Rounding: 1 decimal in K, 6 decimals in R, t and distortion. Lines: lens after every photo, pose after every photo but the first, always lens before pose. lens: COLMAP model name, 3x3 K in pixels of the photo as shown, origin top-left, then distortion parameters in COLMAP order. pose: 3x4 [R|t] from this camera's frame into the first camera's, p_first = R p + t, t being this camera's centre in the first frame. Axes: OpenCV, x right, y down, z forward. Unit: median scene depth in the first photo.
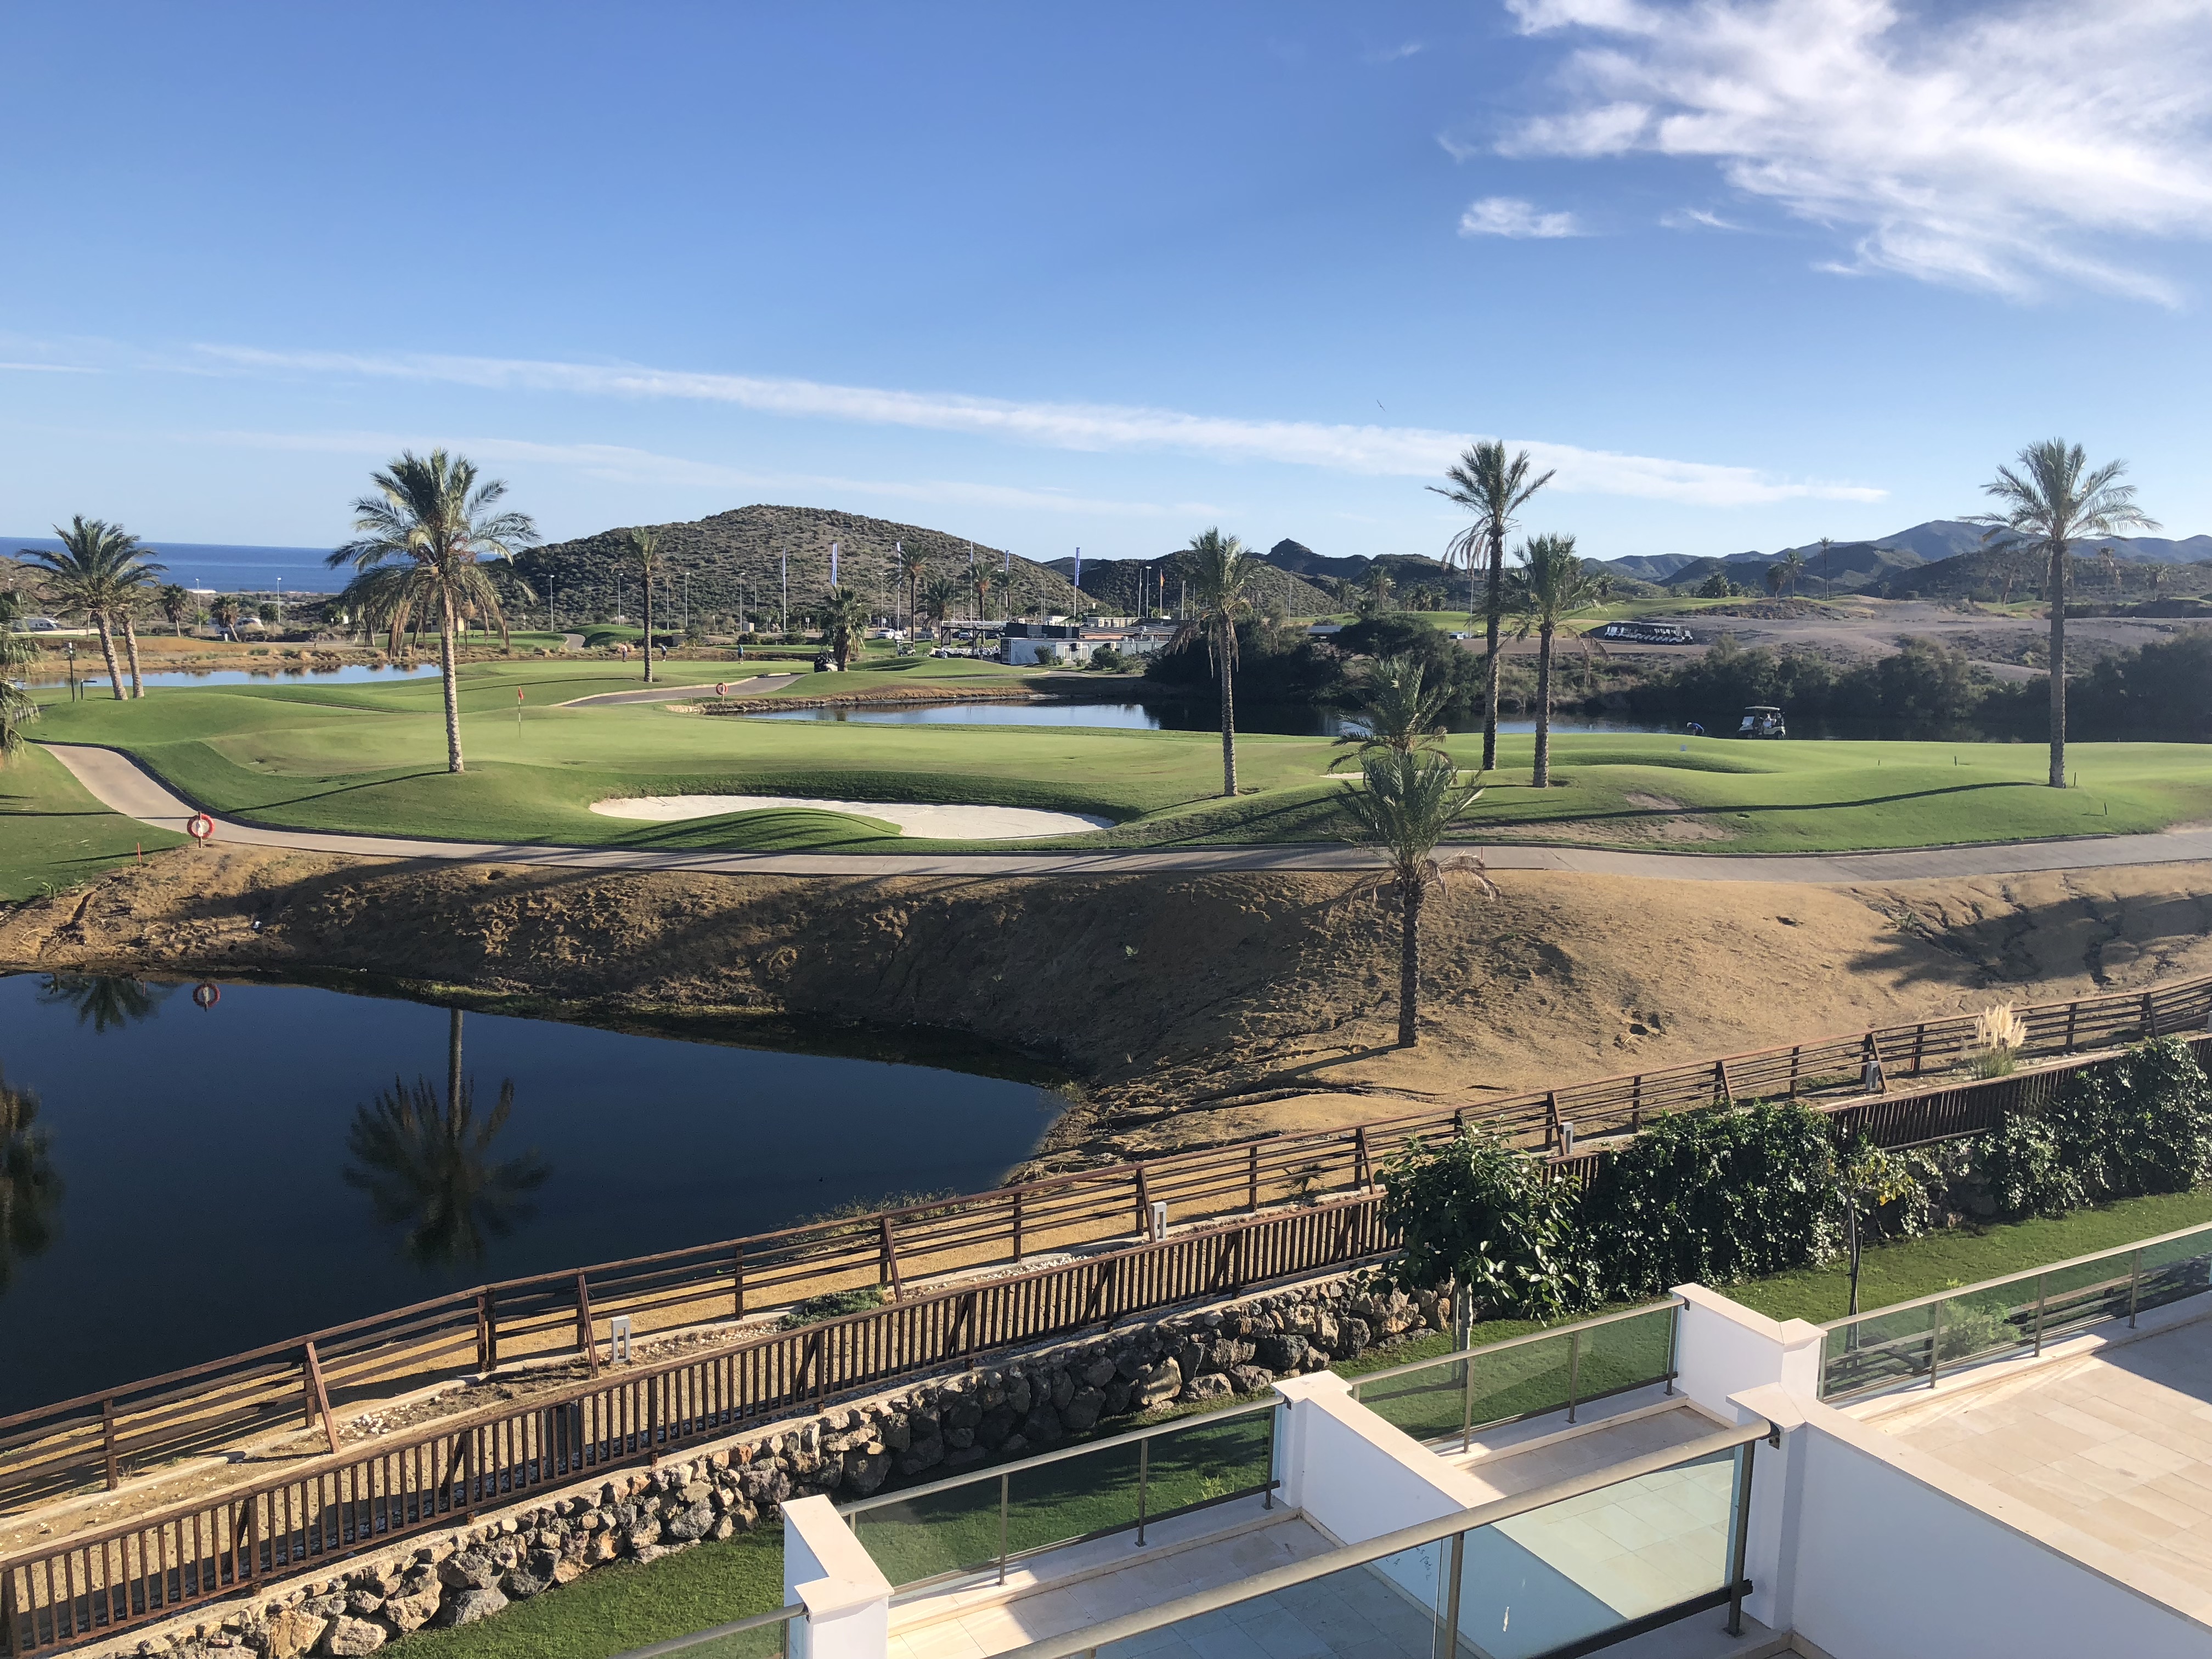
lens RADIAL K [[1800.6, 0, 1111.8], [0, 1800.6, 820.8], [0, 0, 1]] dist [0.045373, -0.053660]
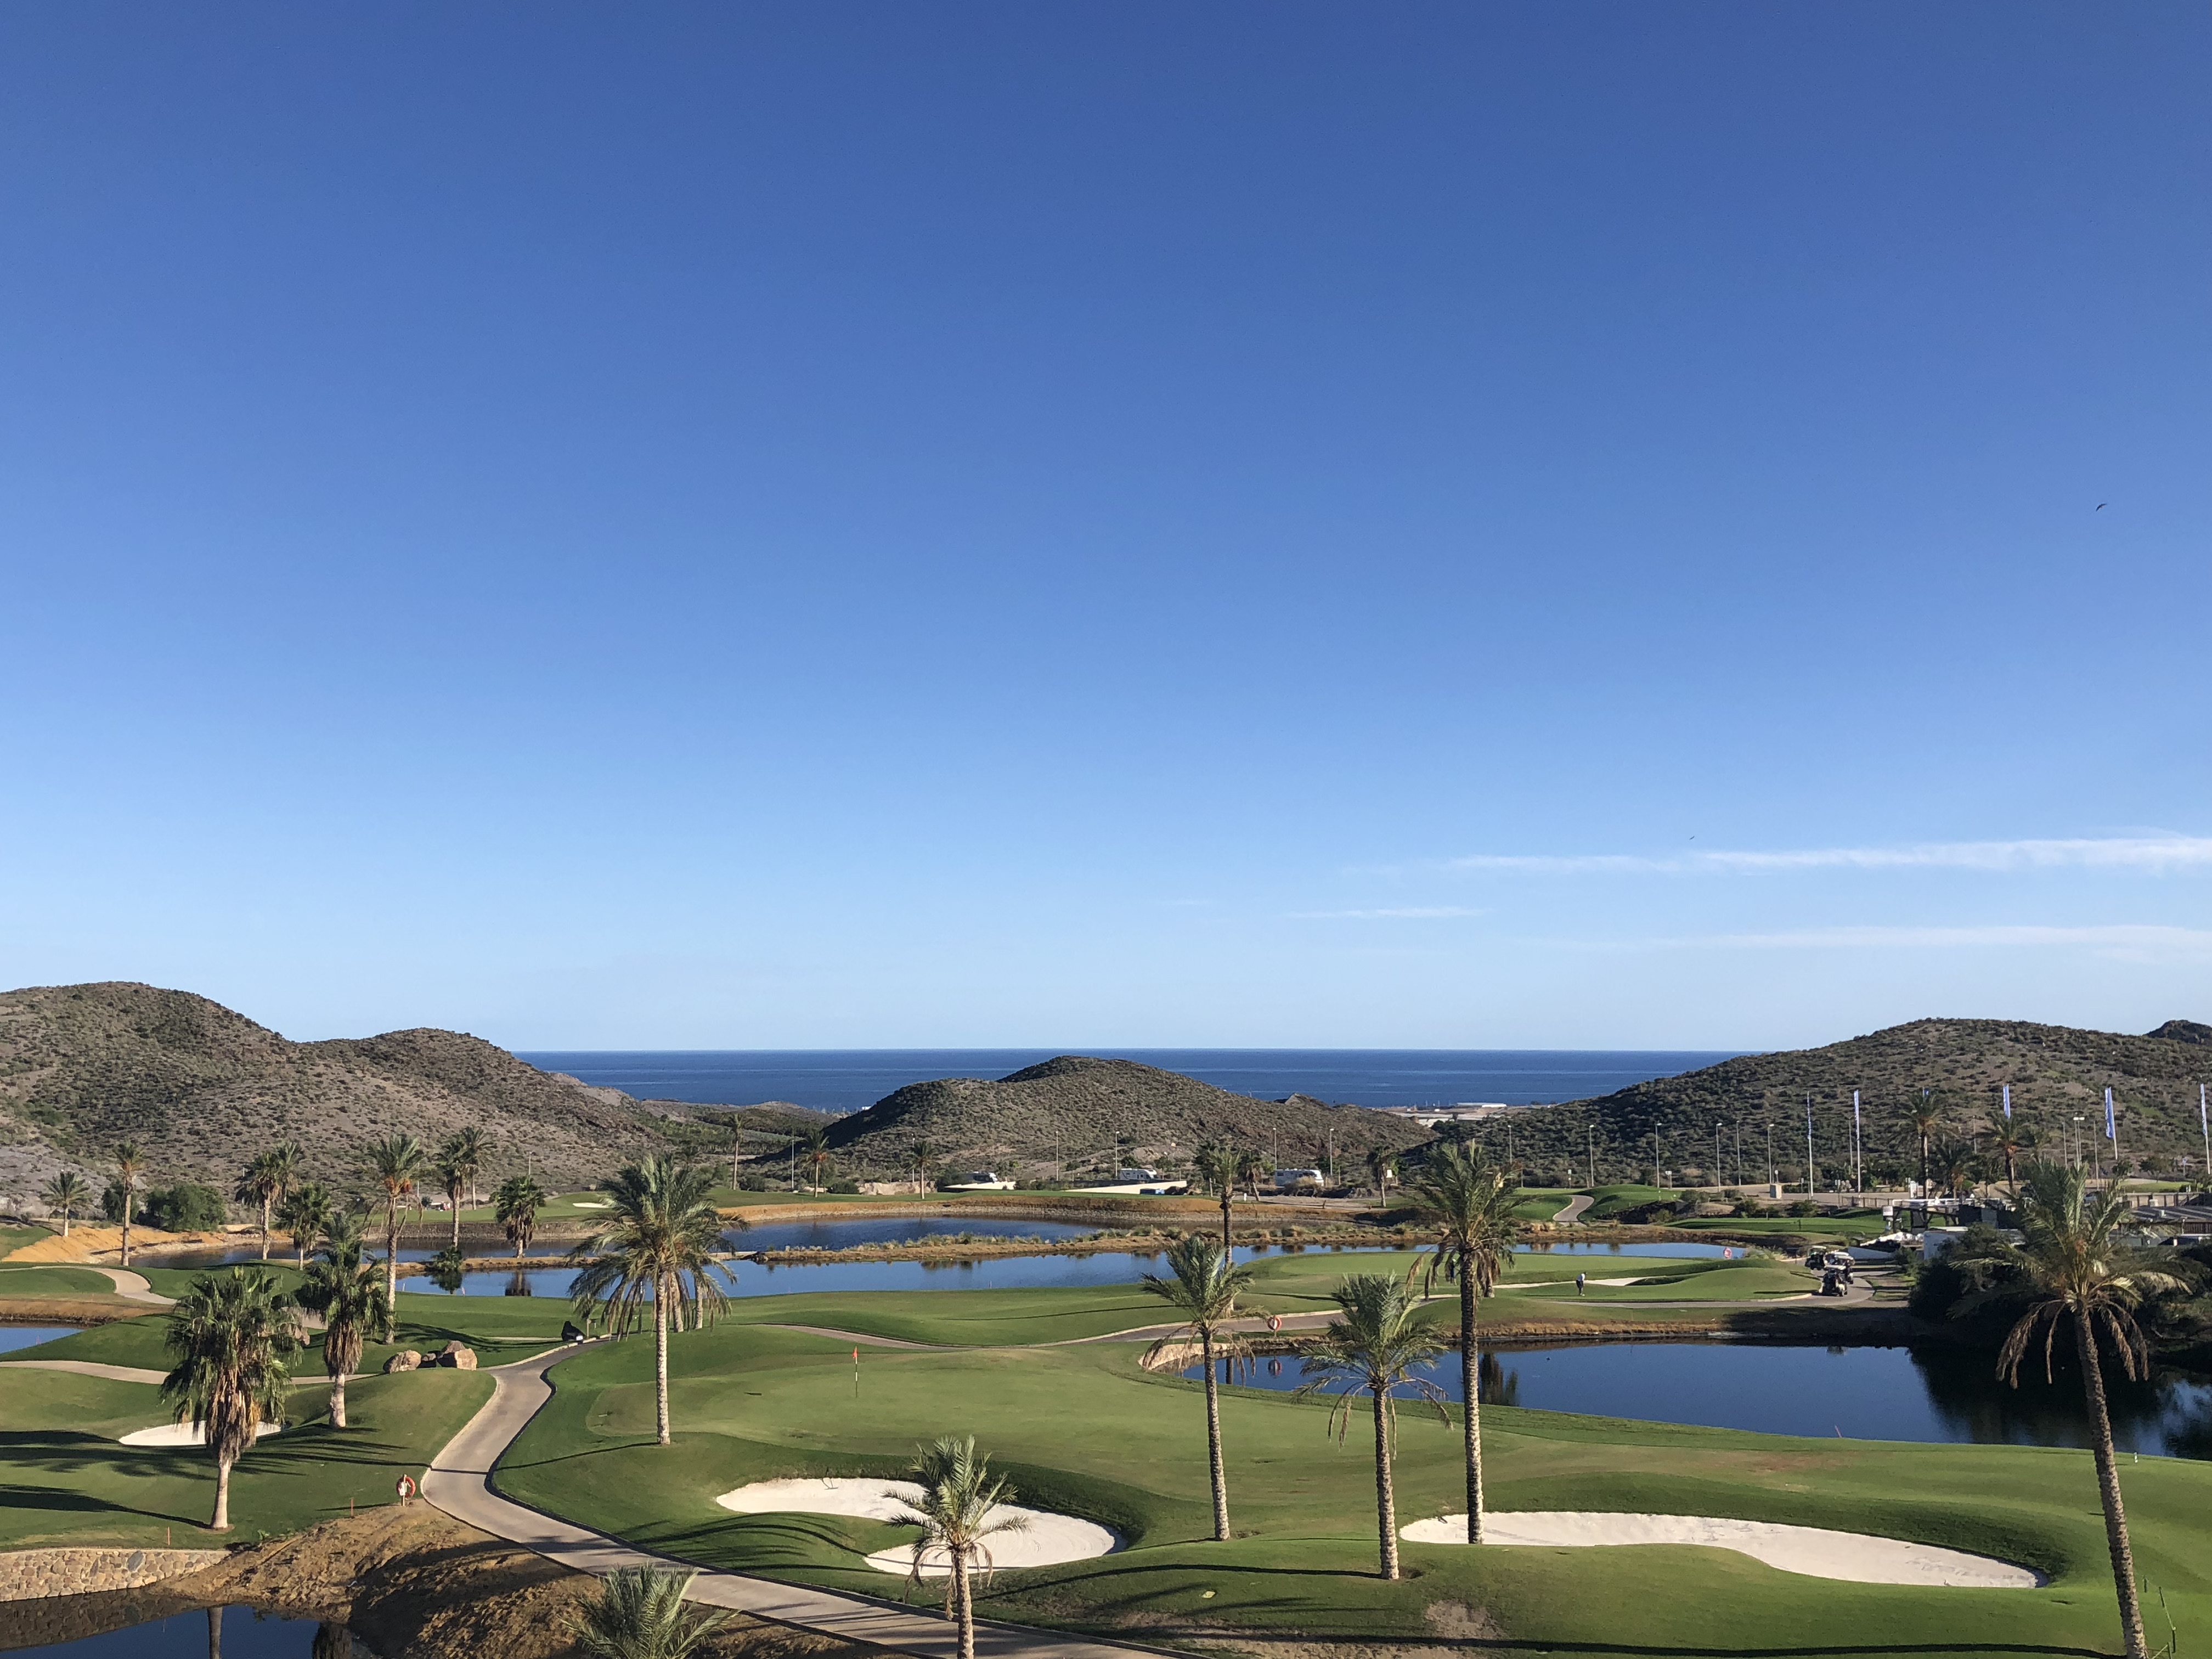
lens RADIAL K [[2165.6, 0, 1106.0], [0, 2165.6, 829.5], [0, 0, 1]] dist [-0.024374, 0.076360]
pose [[0.800478, -0.090631, -0.592470, 1.065962], [-0.057480, 0.972337, -0.226401, -0.172533], [0.596600, 0.215284, 0.773125, 0.105617]]
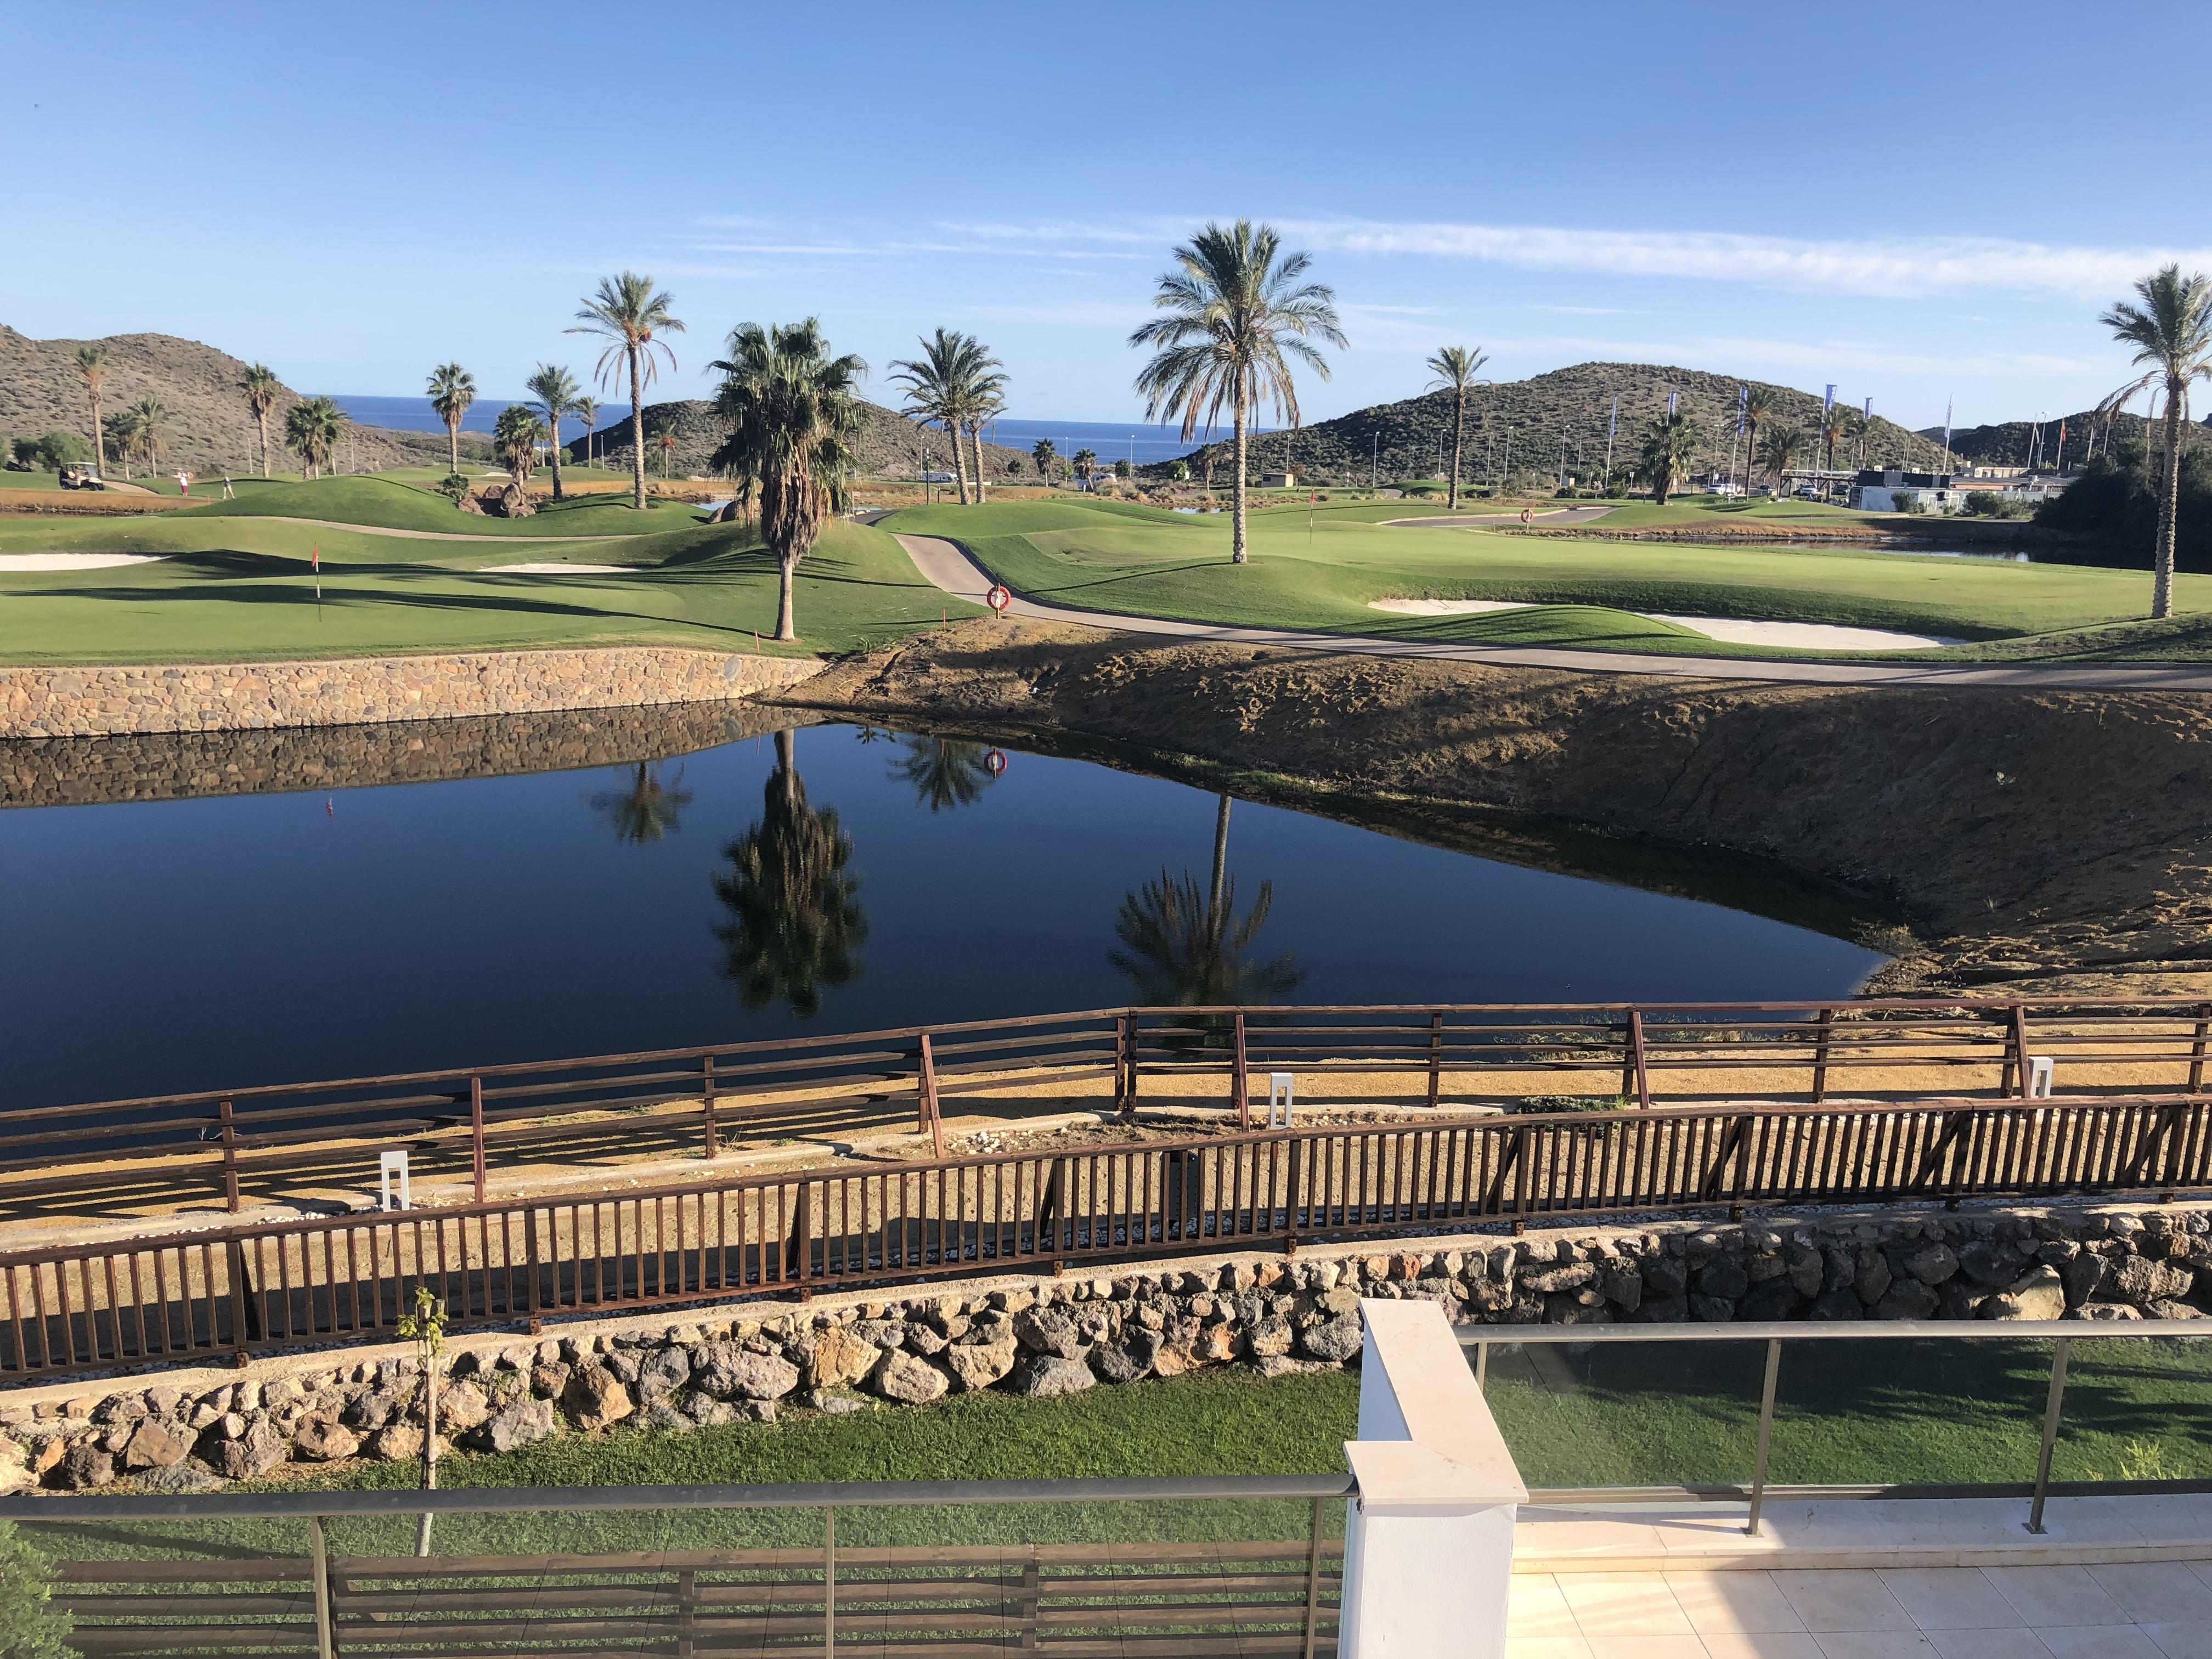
lens RADIAL K [[1800.6, 0, 1111.8], [0, 1800.6, 820.8], [0, 0, 1]] dist [0.045373, -0.053660]
pose [[0.903527, 0.093844, -0.418130, -0.009345], [-0.064958, 0.994445, 0.082826, 0.056927], [0.423579, -0.047675, 0.904604, 0.141477]]
